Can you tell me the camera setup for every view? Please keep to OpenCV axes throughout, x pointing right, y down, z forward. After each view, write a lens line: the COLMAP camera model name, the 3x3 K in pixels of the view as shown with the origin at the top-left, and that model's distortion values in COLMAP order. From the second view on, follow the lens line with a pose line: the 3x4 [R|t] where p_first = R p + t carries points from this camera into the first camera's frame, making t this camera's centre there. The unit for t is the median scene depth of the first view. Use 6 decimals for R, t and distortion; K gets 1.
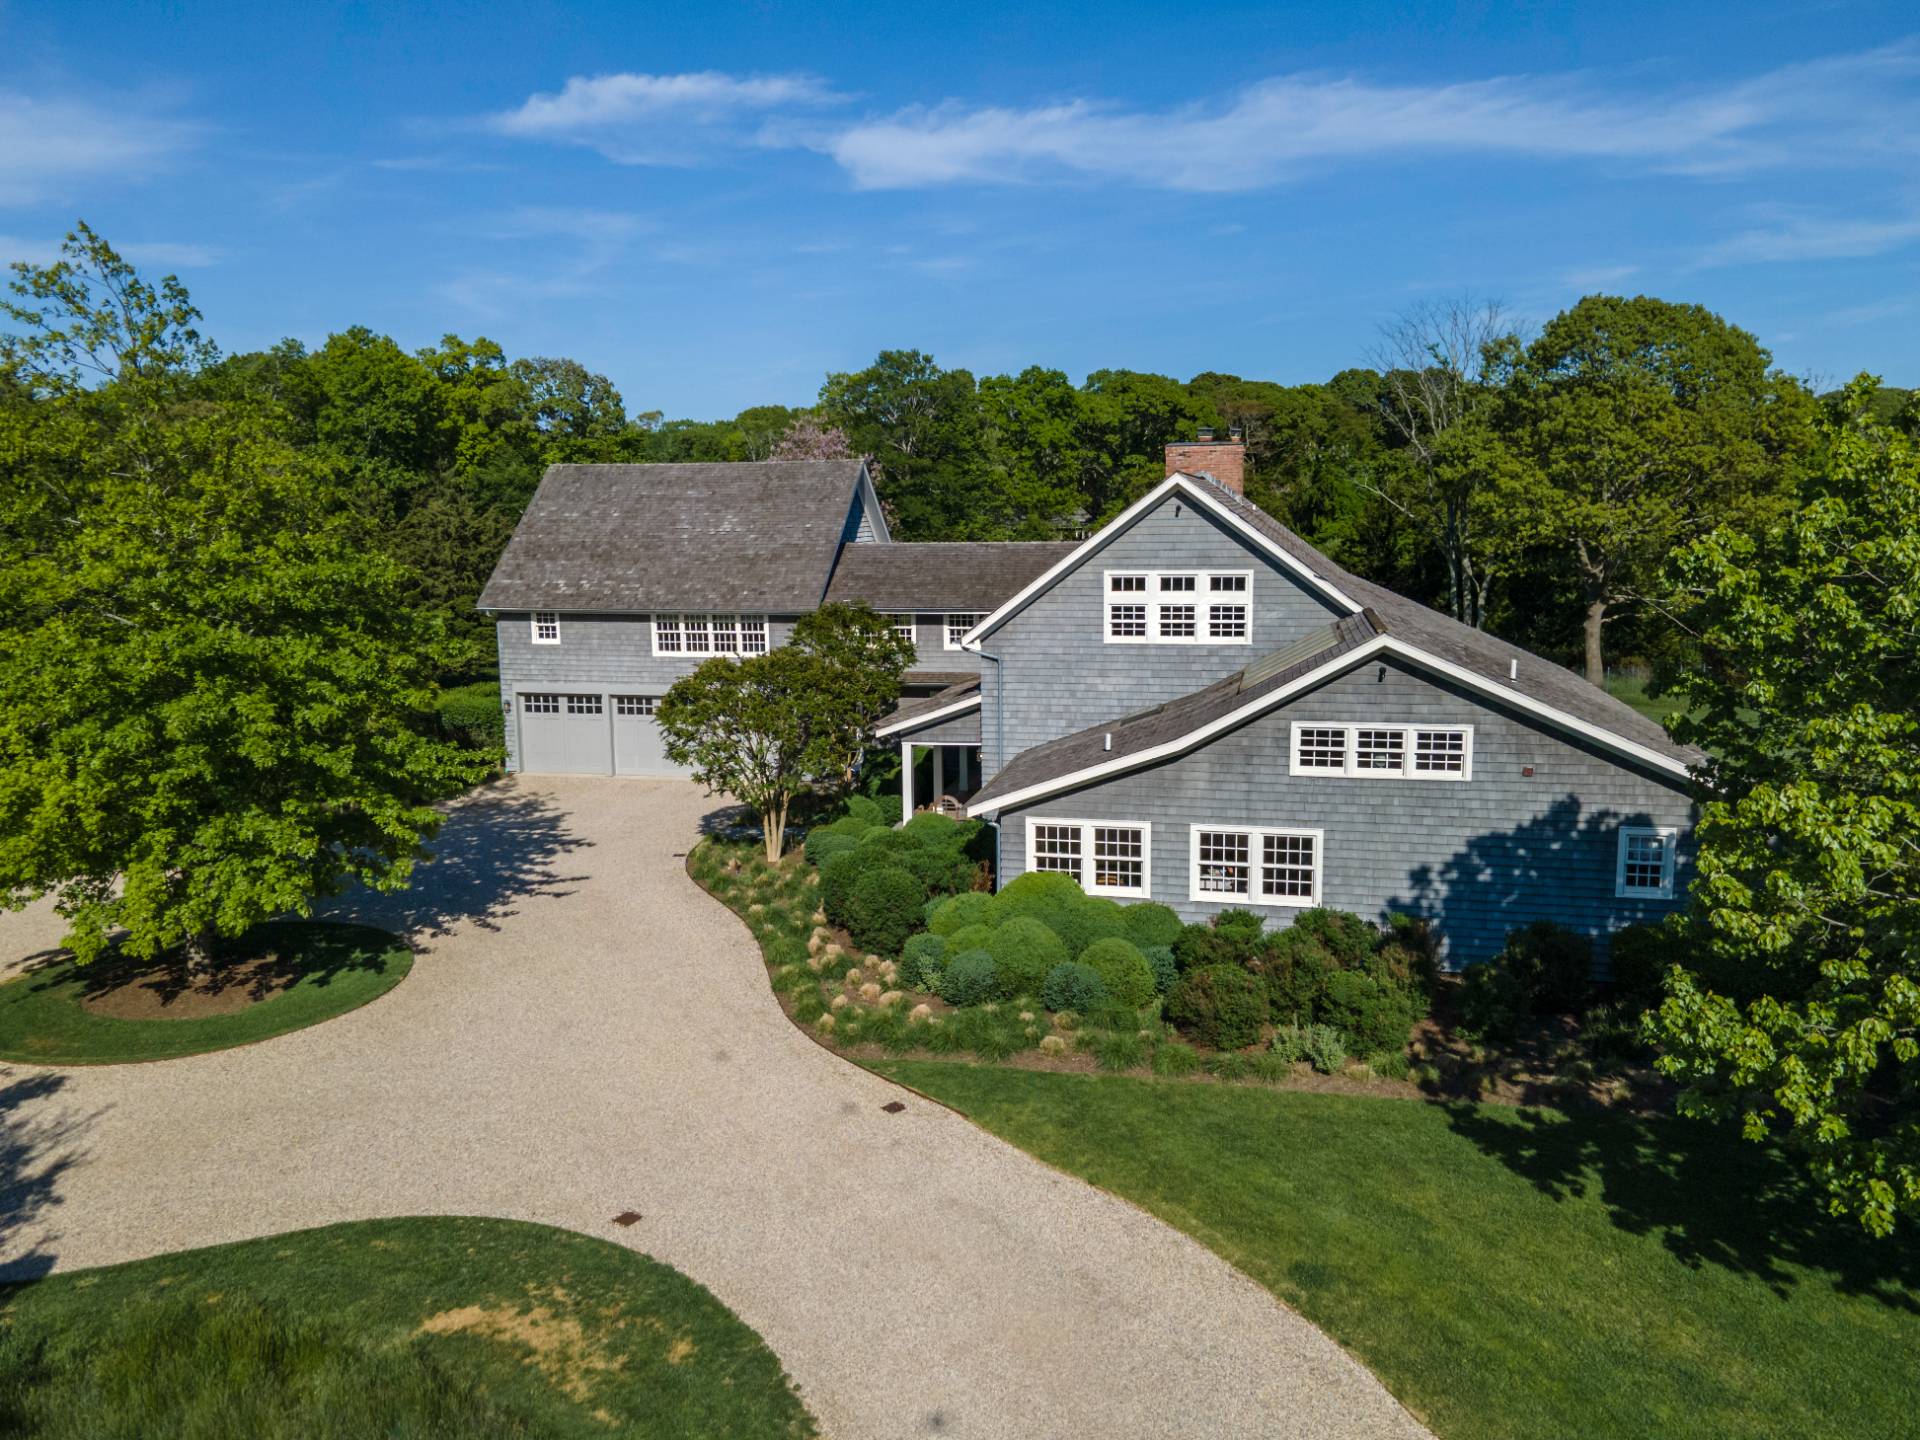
lens RADIAL K [[1426.7, 0, 960.0], [0, 1426.7, 720.0], [0, 0, 1]] dist [0.040505, -0.001425]
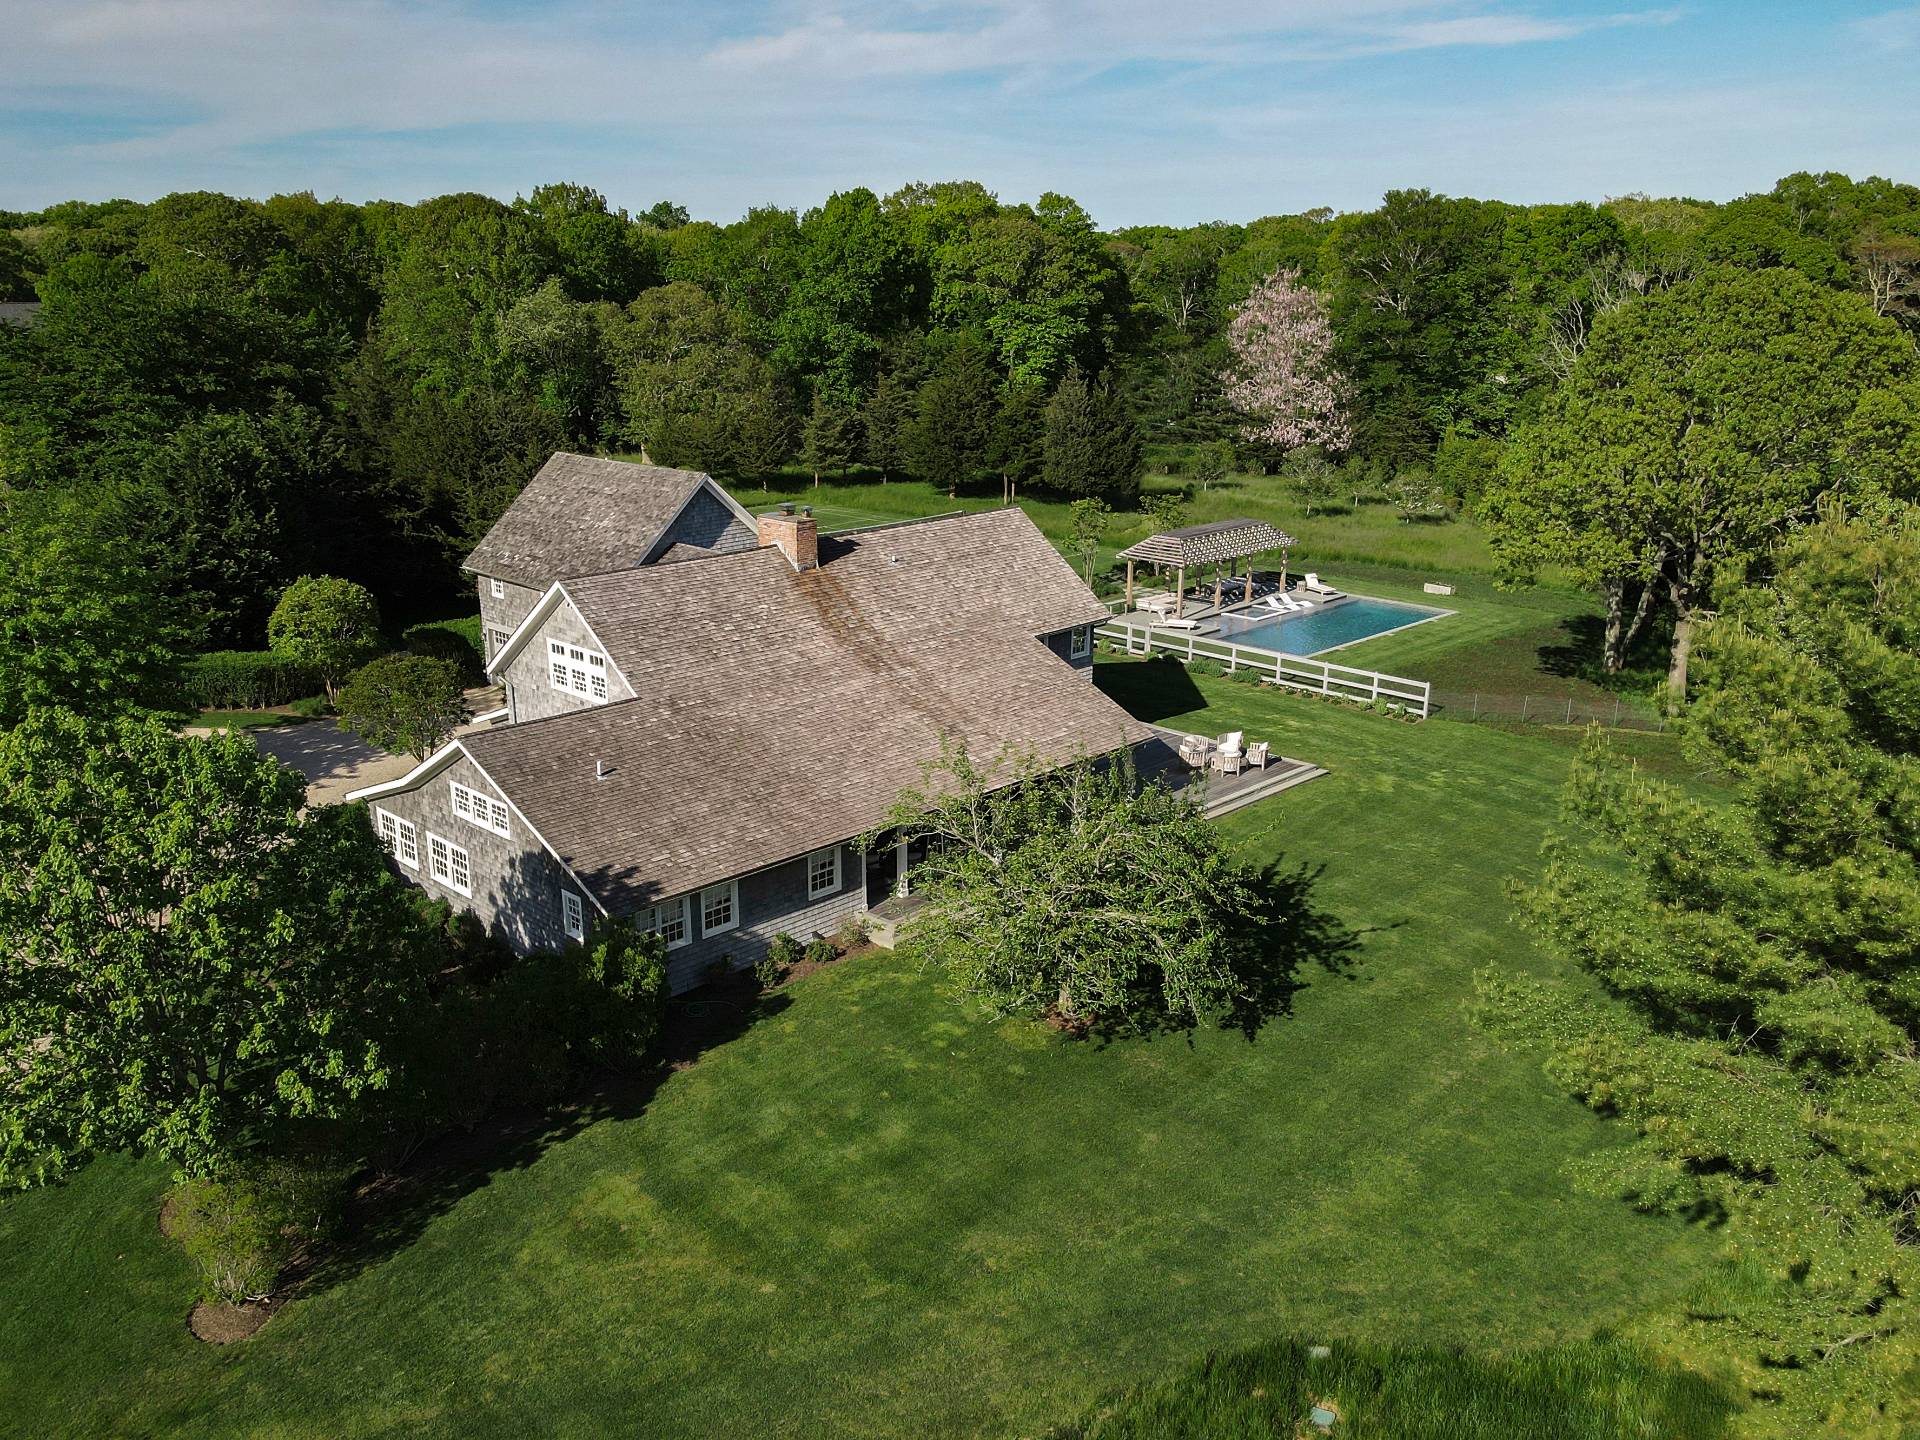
lens RADIAL K [[1626.6, 0, 960.0], [0, 1626.6, 720.0], [0, 0, 1]] dist [0.056210, 0.000195]
pose [[0.856407, 0.154141, -0.492755, 1.273596], [-0.089129, 0.984204, 0.152967, -0.311276], [0.508549, -0.087083, 0.856618, -0.190484]]
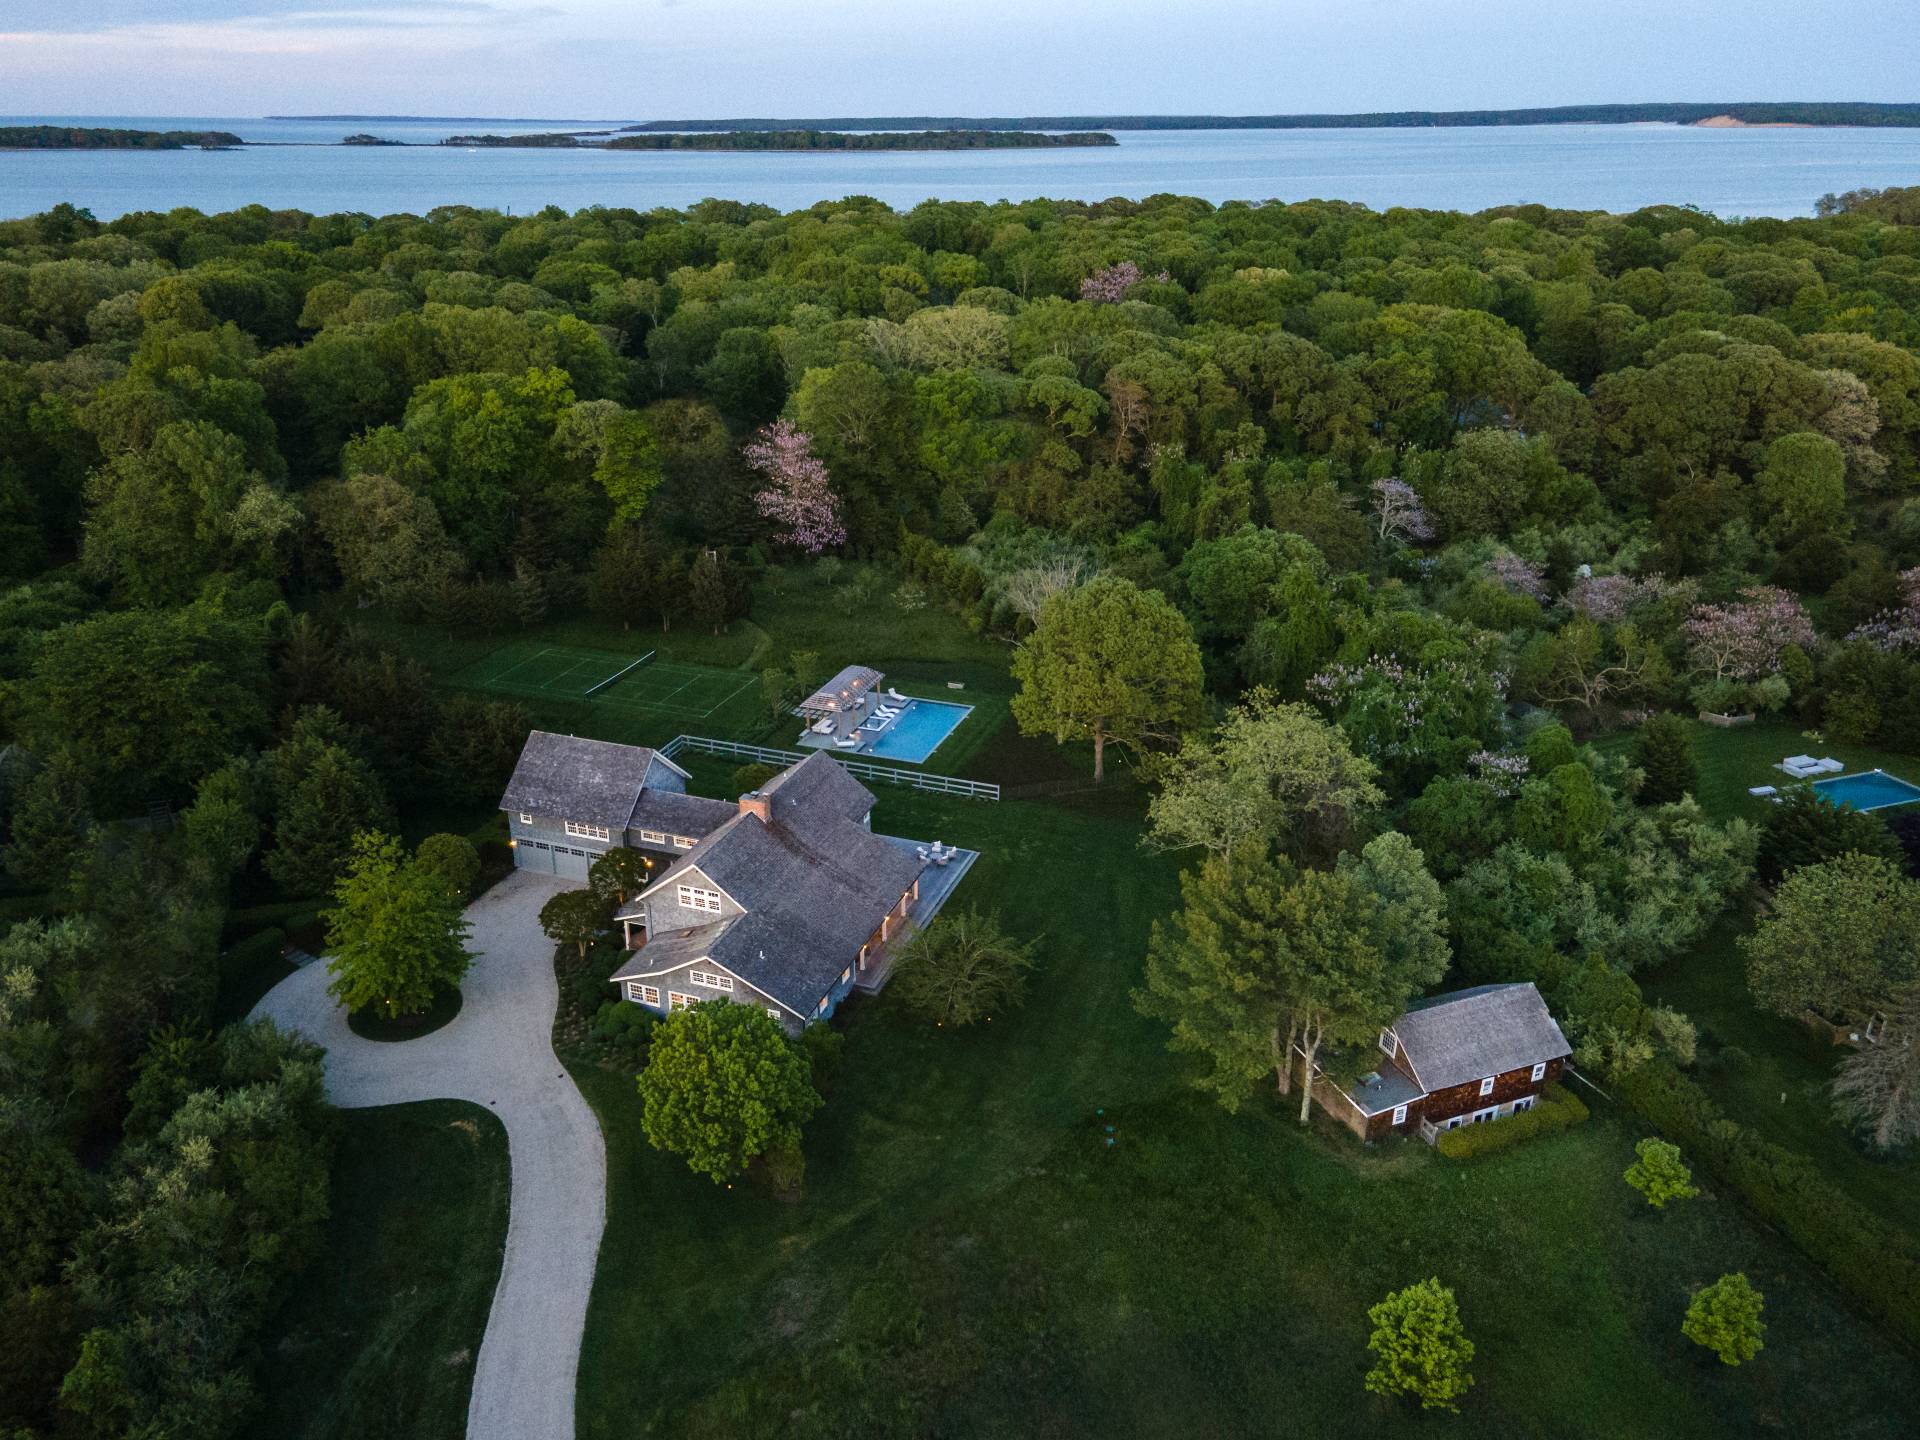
lens RADIAL K [[1426.7, 0, 960.0], [0, 1426.7, 720.0], [0, 0, 1]] dist [0.040505, -0.001425]
pose [[0.993596, 0.059528, -0.096043, 0.989292], [-0.034949, 0.970197, 0.239782, -1.220187], [0.107454, -0.234890, 0.966064, -1.848070]]
